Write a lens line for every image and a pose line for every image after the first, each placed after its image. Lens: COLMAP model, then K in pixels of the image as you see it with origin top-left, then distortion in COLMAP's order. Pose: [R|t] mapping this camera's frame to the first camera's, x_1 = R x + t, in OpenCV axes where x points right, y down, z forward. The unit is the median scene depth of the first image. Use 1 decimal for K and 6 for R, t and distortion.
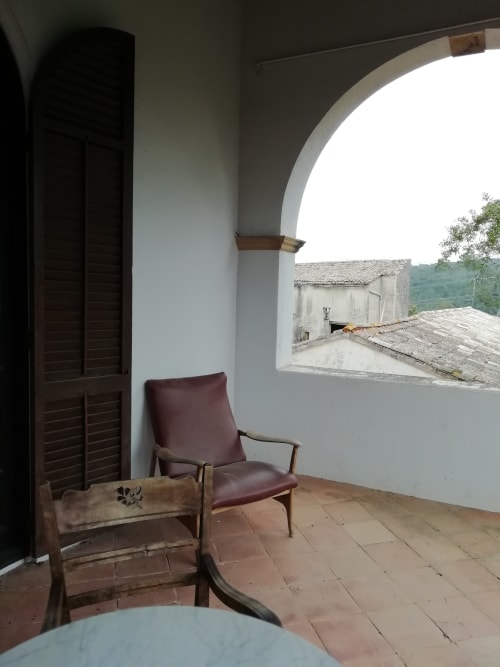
lens RADIAL K [[503.8, 0, 233.8], [0, 503.8, 330.5], [0, 0, 1]] dist [0.004972, 0.002240]
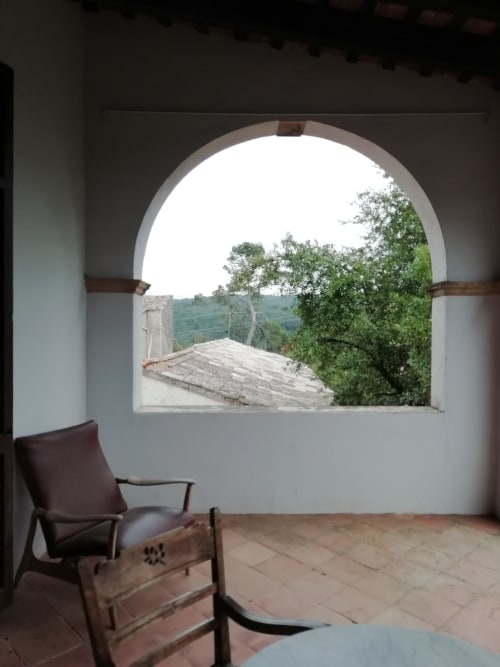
lens RADIAL K [[503.8, 0, 233.8], [0, 503.8, 330.5], [0, 0, 1]] dist [0.004972, 0.002240]
pose [[0.893683, -0.027225, 0.447871, -0.177265], [0.057931, 0.996804, -0.055002, -0.016127], [-0.444943, 0.075100, 0.892405, 0.006677]]
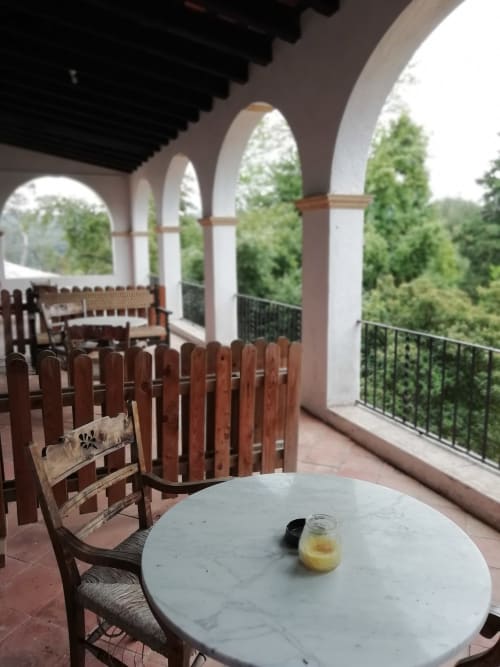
lens RADIAL K [[503.8, 0, 233.8], [0, 503.8, 330.5], [0, 0, 1]] dist [0.004972, 0.002240]
pose [[0.623970, -0.169794, 0.762779, -1.236690], [0.100578, 0.985440, 0.137083, 0.088794], [-0.774949, -0.008817, 0.631963, -1.662384]]
